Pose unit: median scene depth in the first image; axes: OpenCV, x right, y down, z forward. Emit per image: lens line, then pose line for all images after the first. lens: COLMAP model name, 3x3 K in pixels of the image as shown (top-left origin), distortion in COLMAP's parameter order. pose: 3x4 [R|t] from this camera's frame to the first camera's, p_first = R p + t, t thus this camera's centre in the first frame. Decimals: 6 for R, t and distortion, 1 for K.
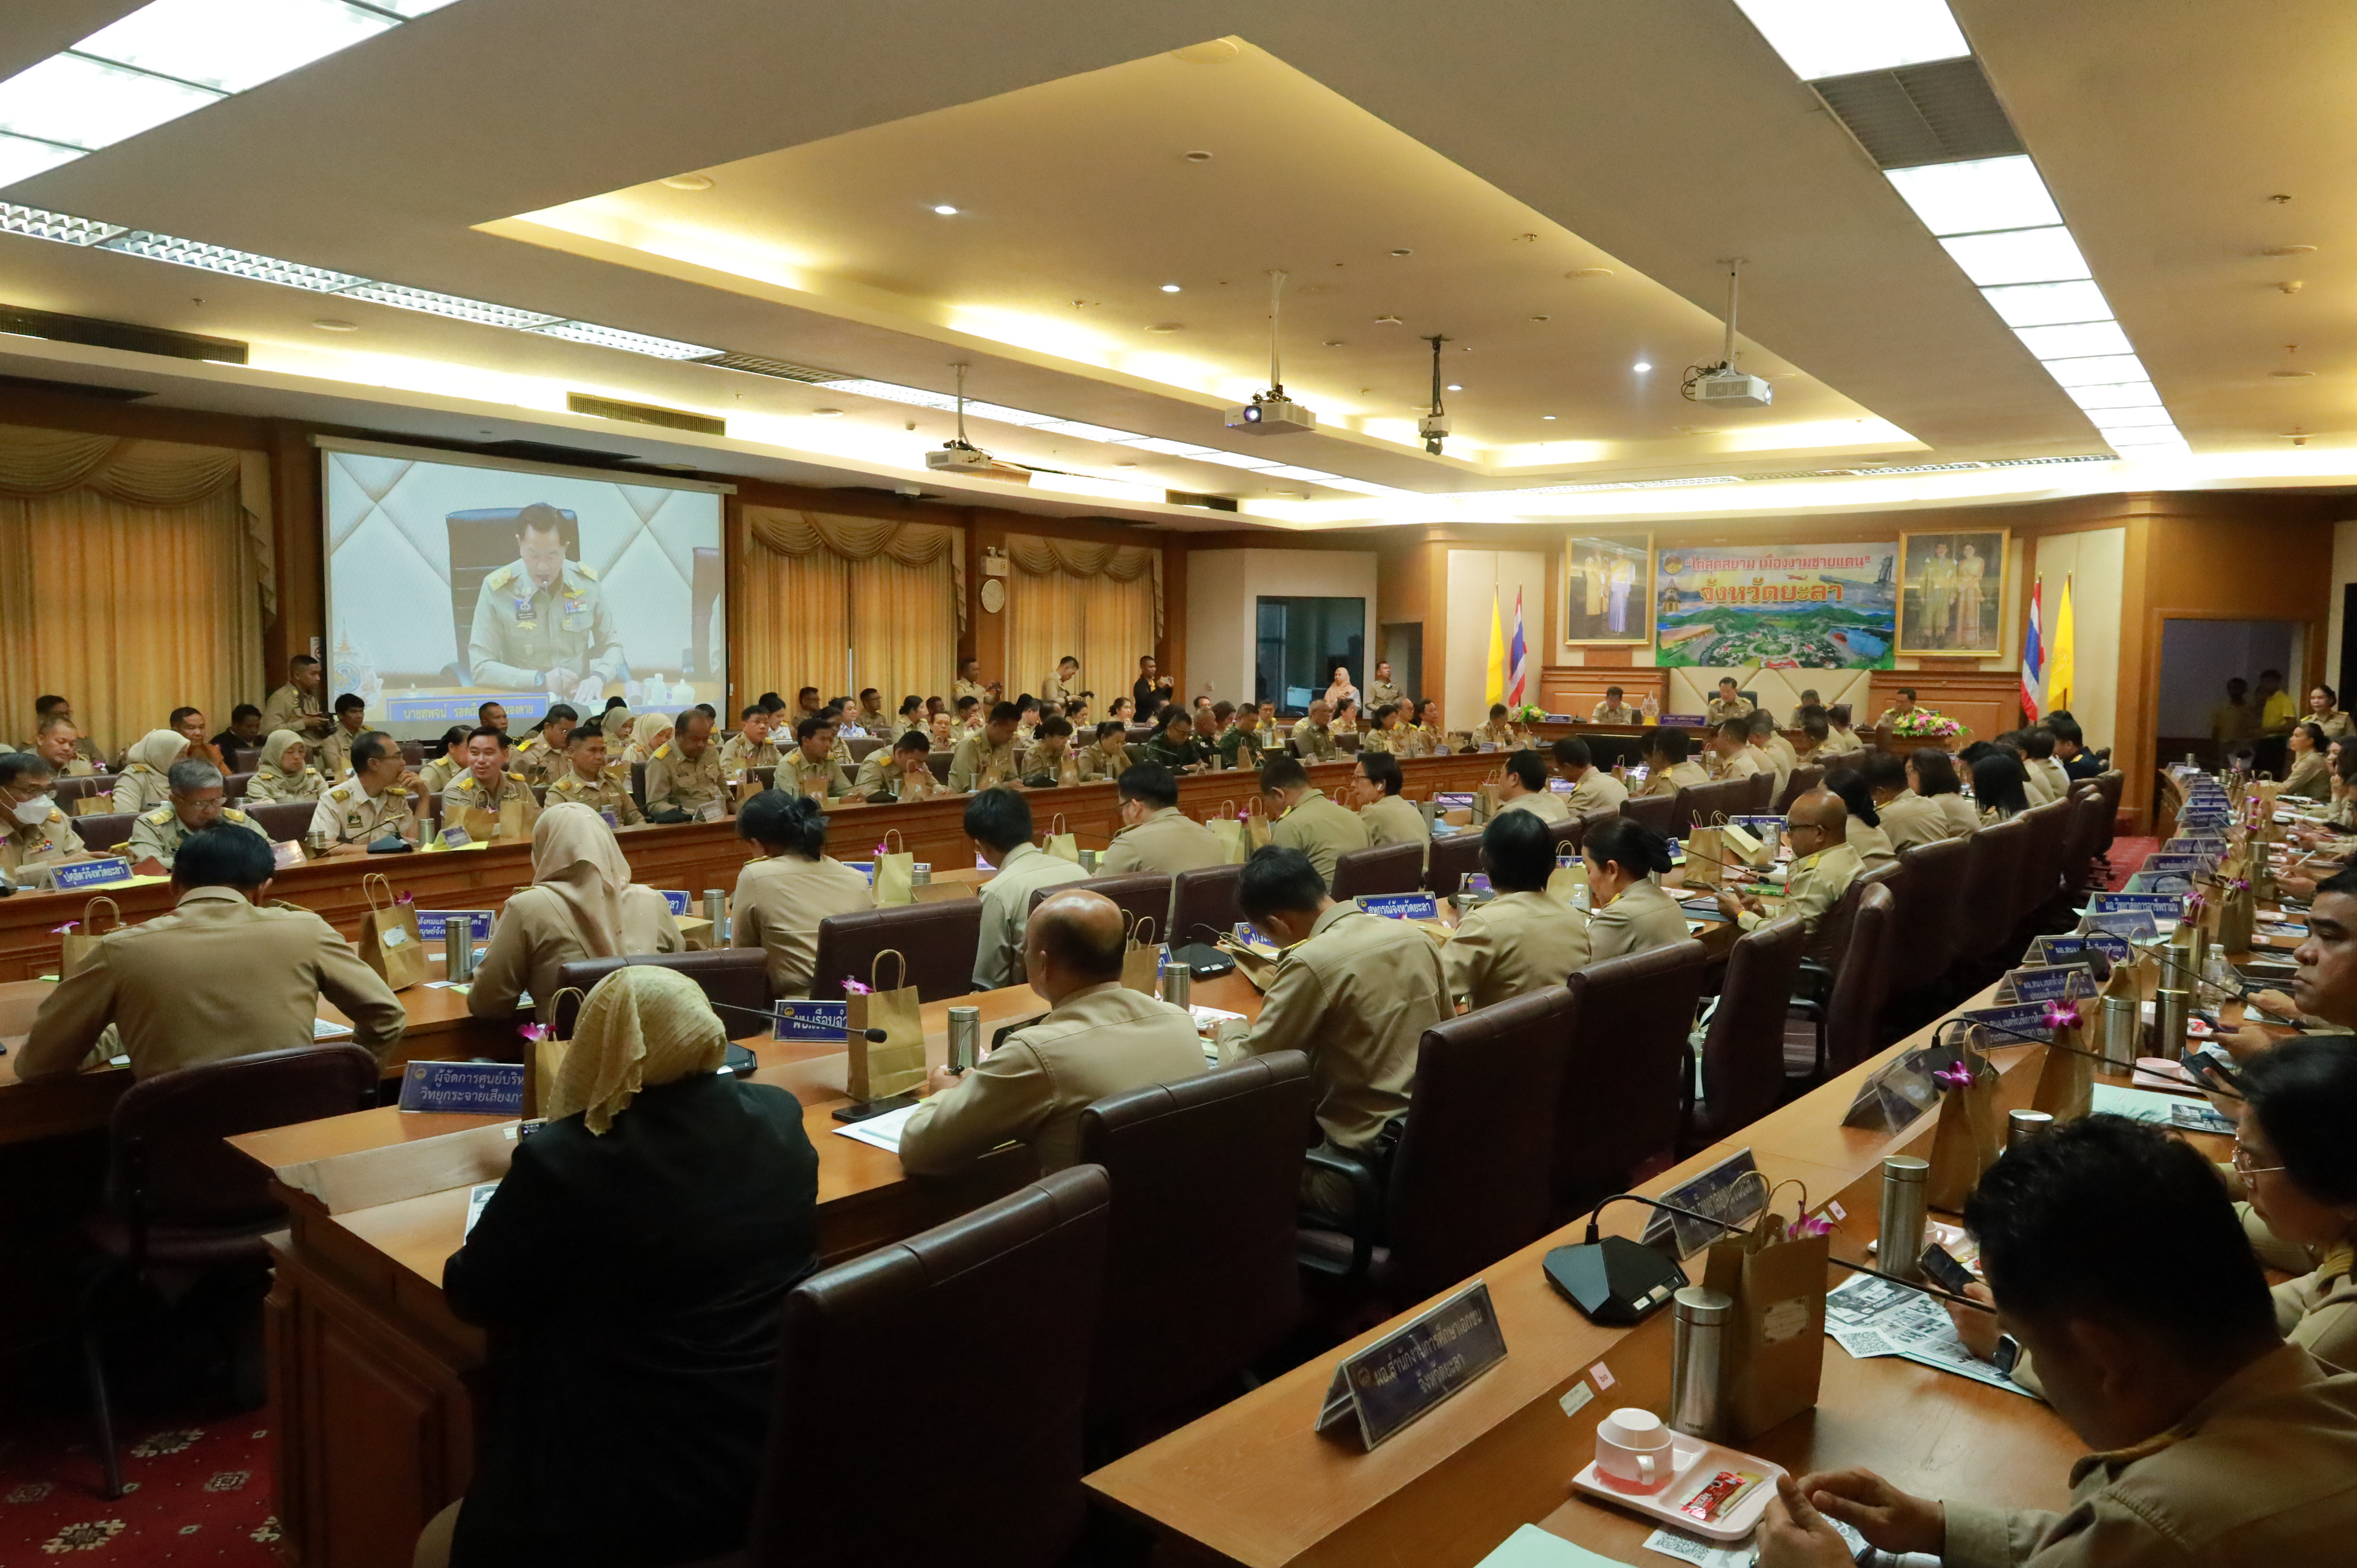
lens RADIAL K [[1612.2, 0, 1178.4], [0, 1612.2, 773.8], [0, 0, 1]] dist [-0.000790, 0.001560]
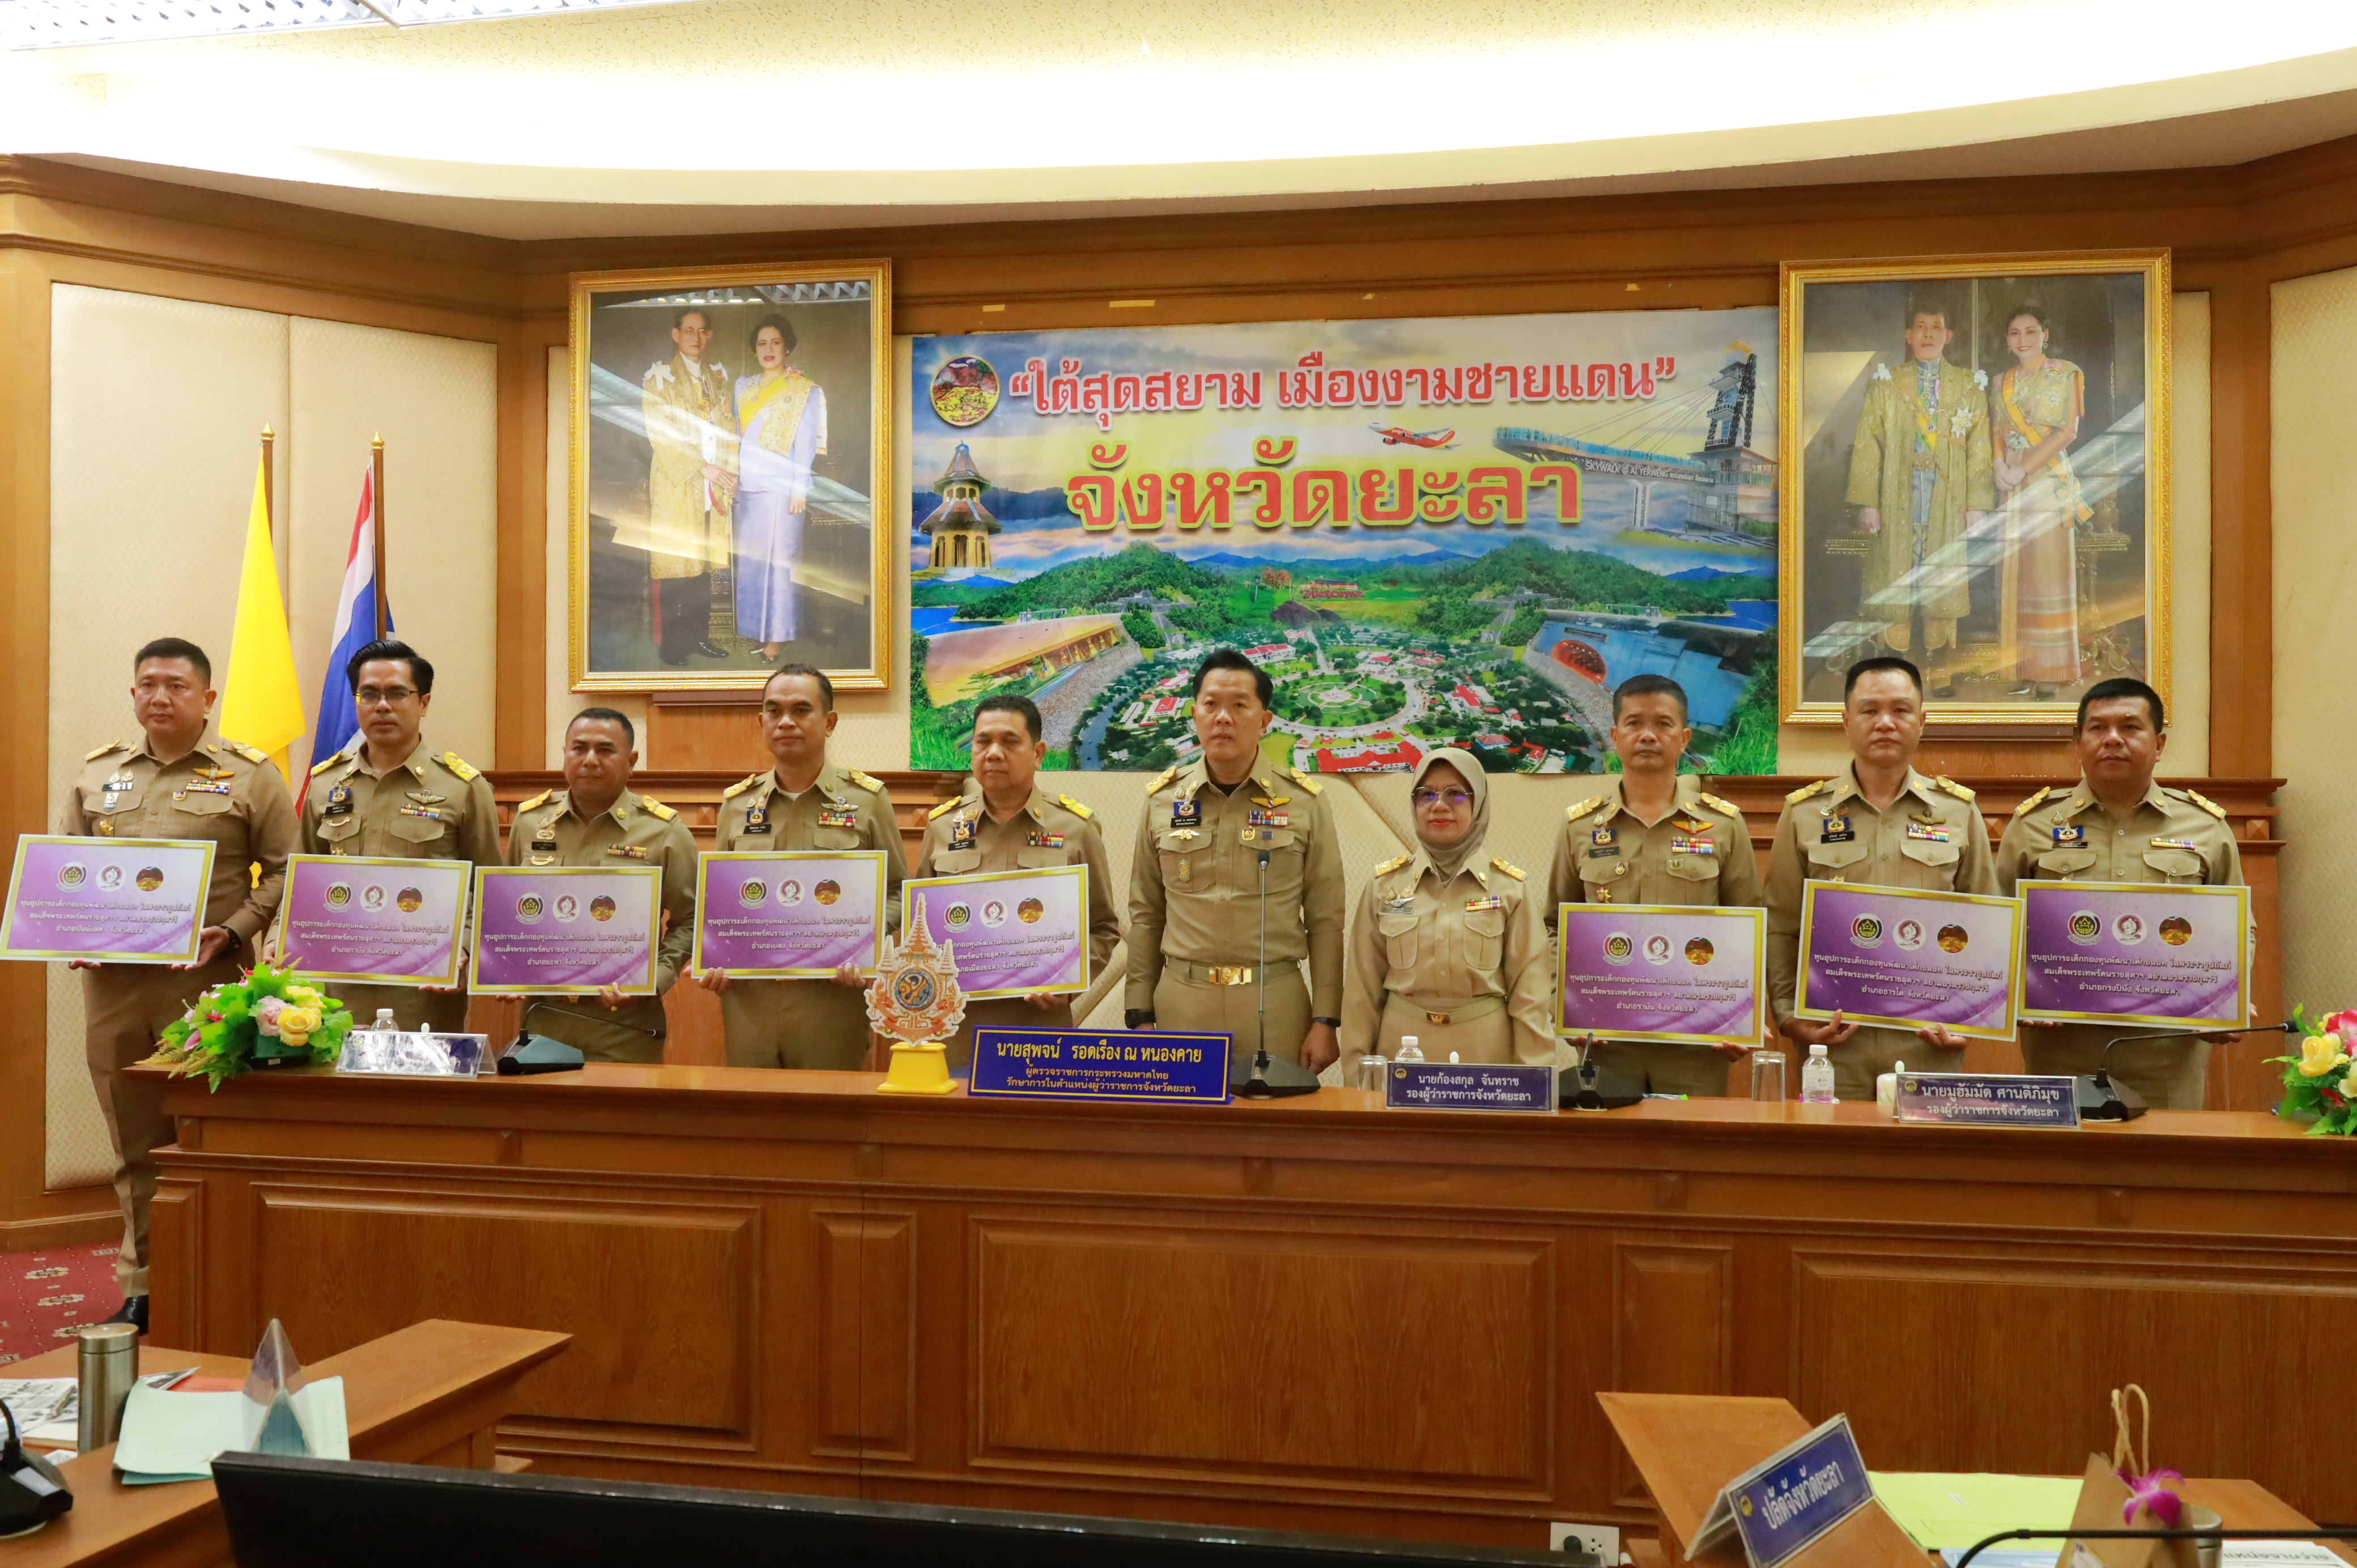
lens RADIAL K [[1977.3, 0, 1193.2], [0, 1977.3, 784.5], [0, 0, 1]] dist [-0.003755, -0.002709]
pose [[0.898303, -0.009640, 0.439271, 0.205730], [0.037211, 0.997837, -0.054198, -0.047610], [-0.437799, 0.065032, 0.896718, 0.727525]]
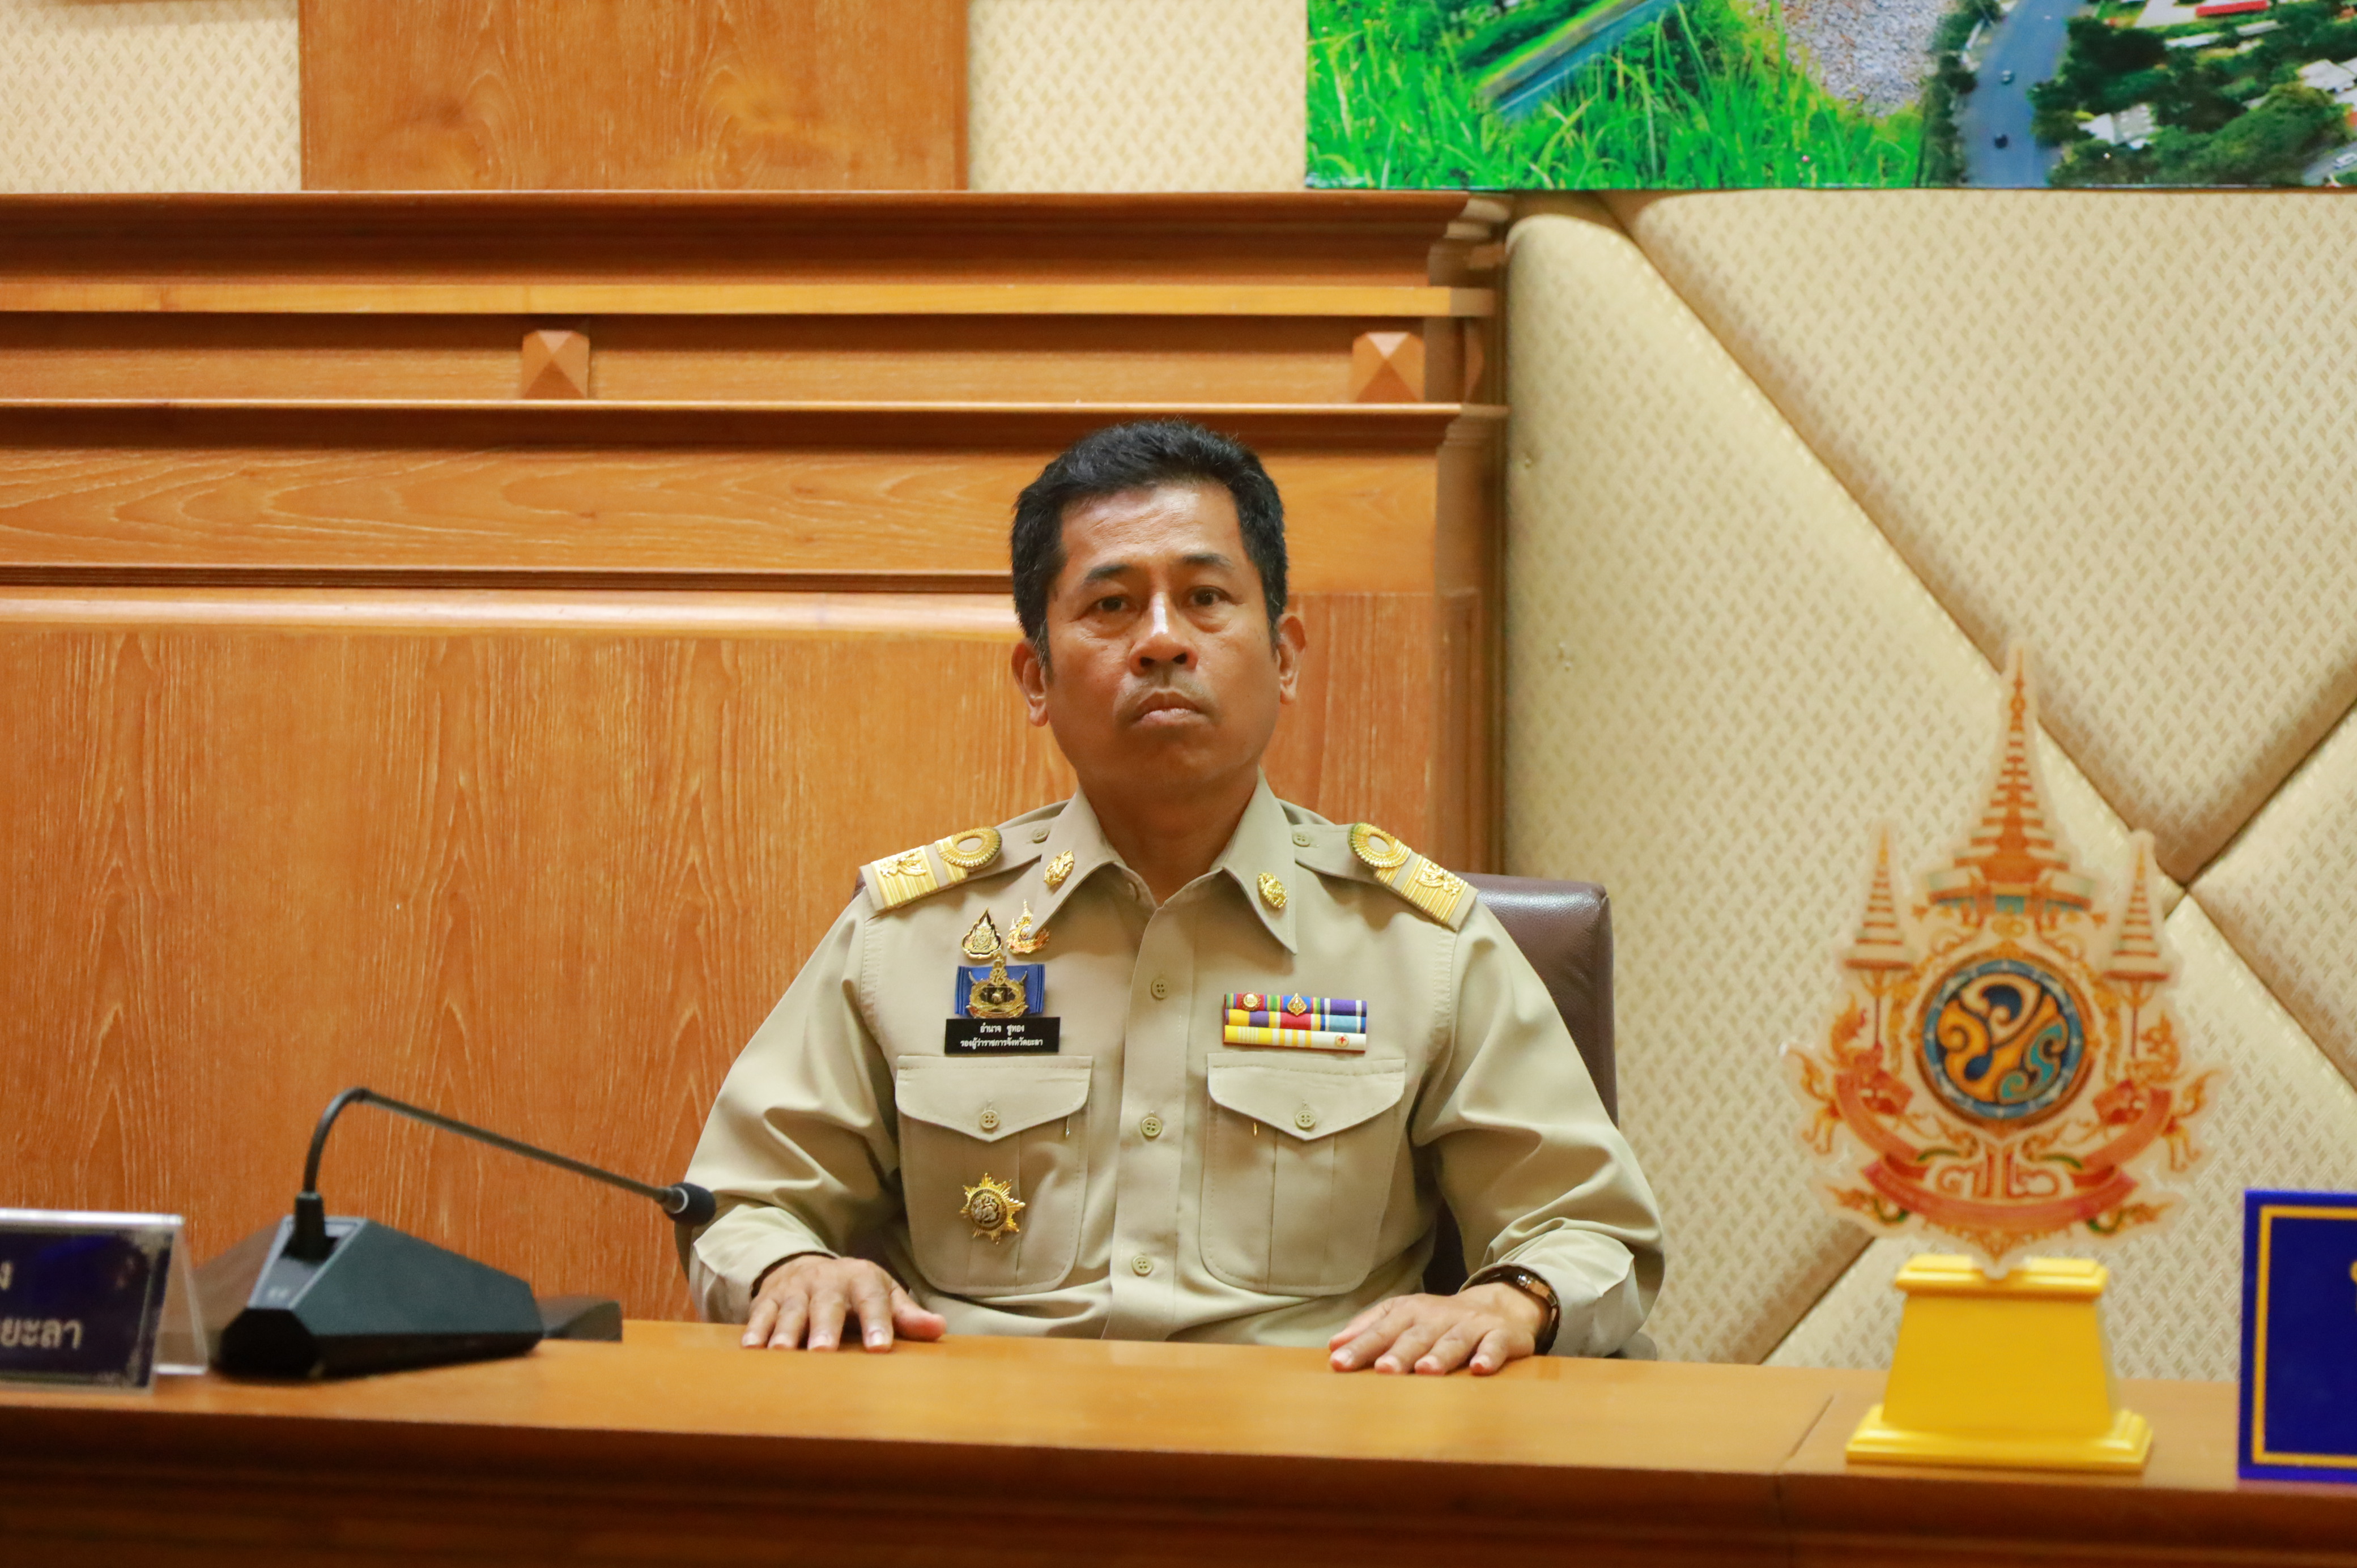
lens RADIAL K [[6548.3, 0, 1181.7], [0, 6548.3, 819.5], [0, 0, 1]] dist [-0.059466, 0.664901]
pose [[0.914598, -0.044138, 0.401949, 0.185299], [0.038790, 0.999017, 0.021438, -0.048385], [-0.402501, -0.004016, 0.915411, 0.785058]]
